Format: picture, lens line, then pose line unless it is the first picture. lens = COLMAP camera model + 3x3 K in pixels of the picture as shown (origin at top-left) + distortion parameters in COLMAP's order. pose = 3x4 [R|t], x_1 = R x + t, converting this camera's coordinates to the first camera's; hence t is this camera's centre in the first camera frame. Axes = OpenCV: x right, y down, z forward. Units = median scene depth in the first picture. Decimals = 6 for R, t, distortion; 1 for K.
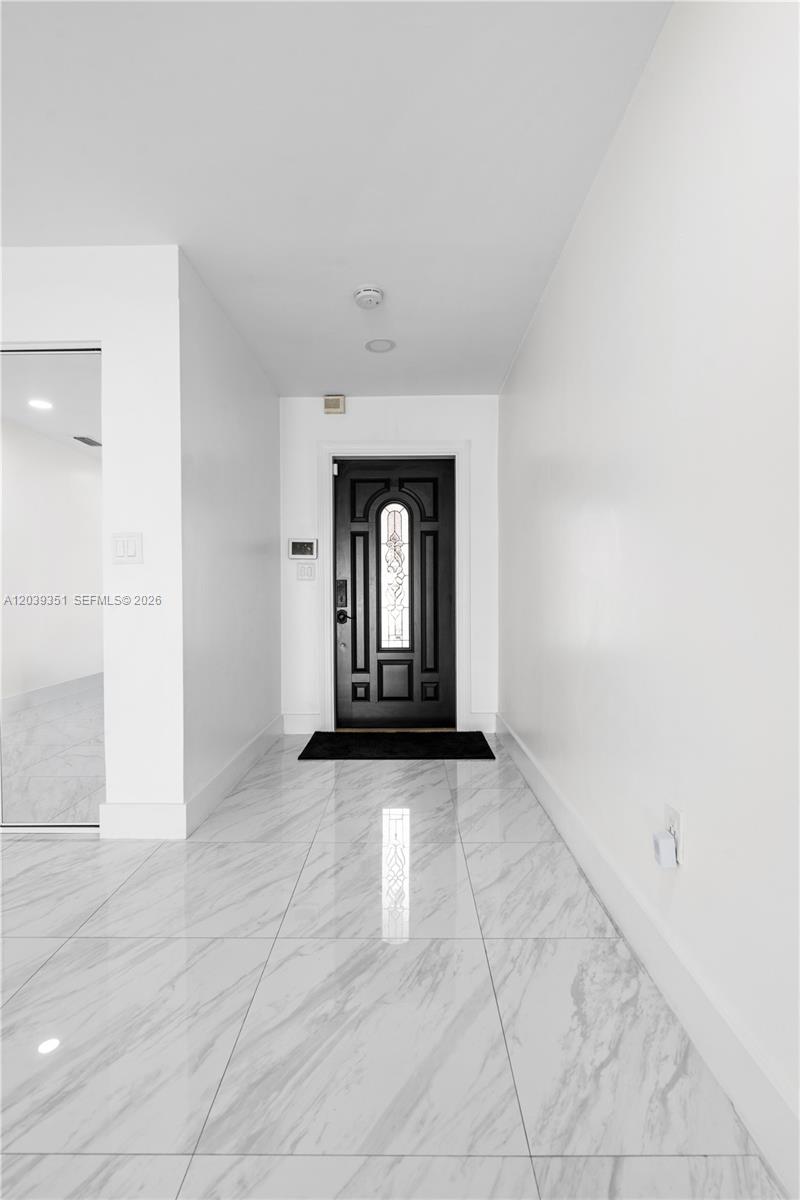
lens RADIAL K [[548.6, 0, 397.6], [0, 548.6, 600.3], [0, 0, 1]] dist [0.005902, -0.001517]
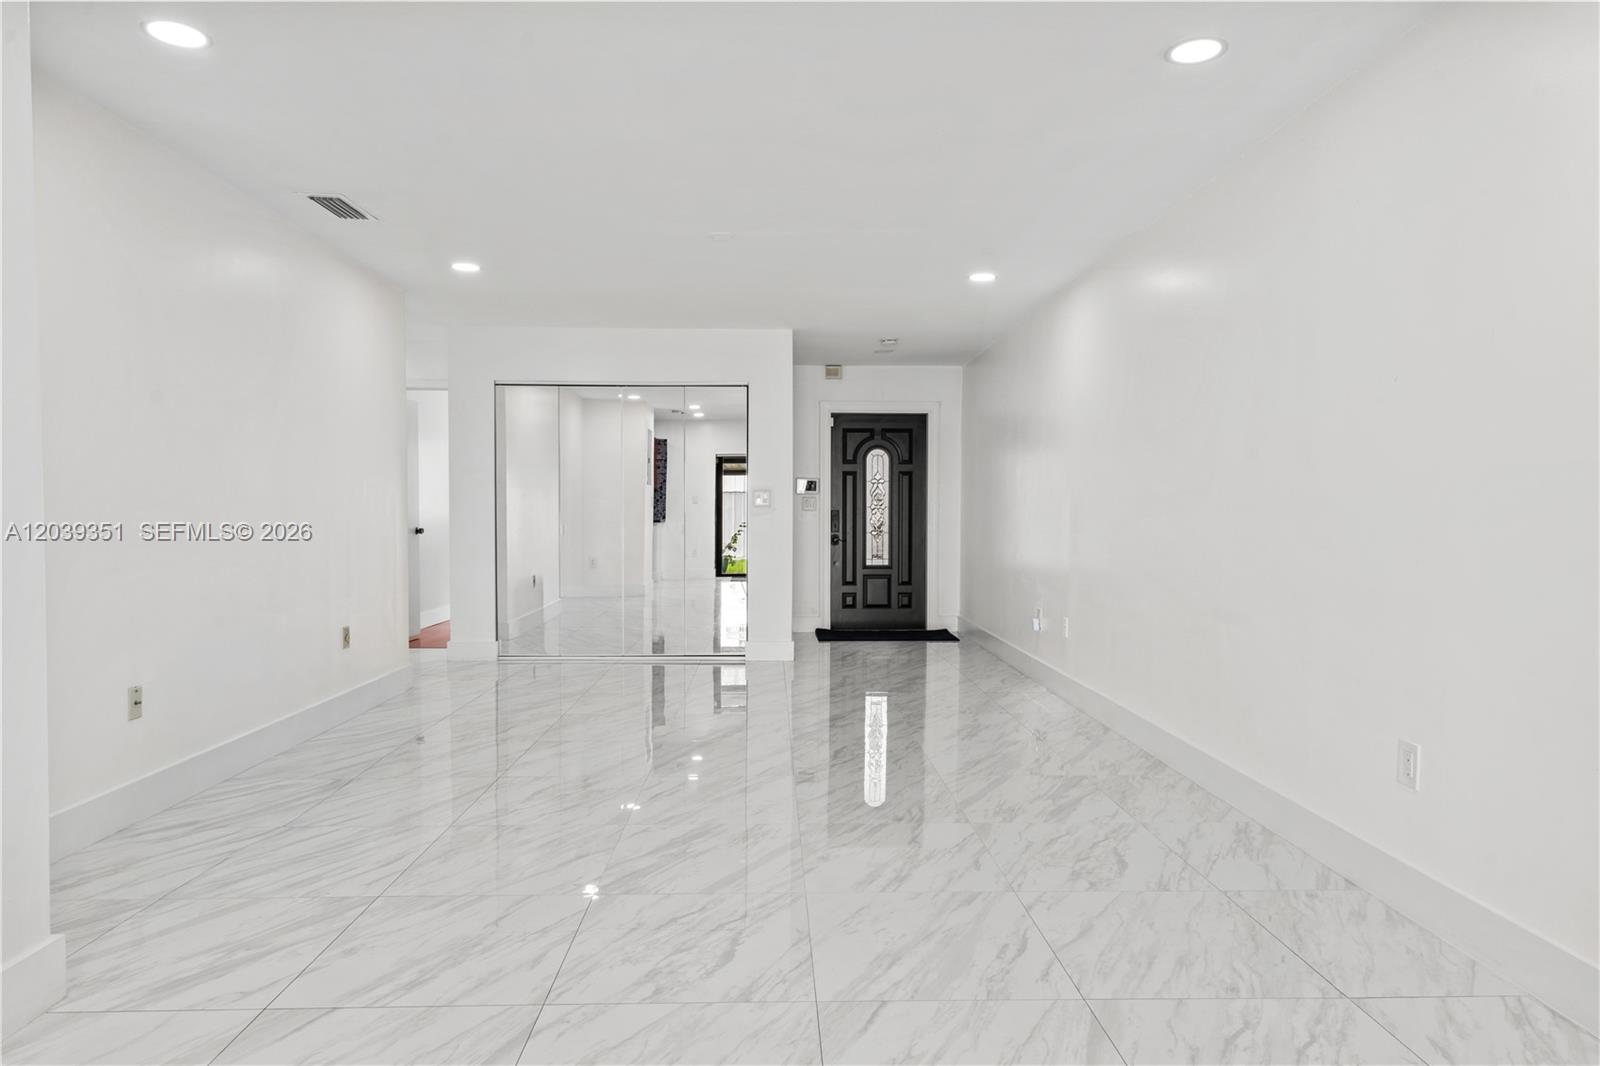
lens RADIAL K [[958.4, 0, 800.3], [0, 958.4, 523.5], [0, 0, 1]] dist [0.007043, -0.000347]
pose [[0.998575, 0.008835, 0.052633, -0.294528], [-0.008939, 0.999959, 0.001735, -0.010283], [-0.052616, -0.002203, 0.998612, -1.163447]]
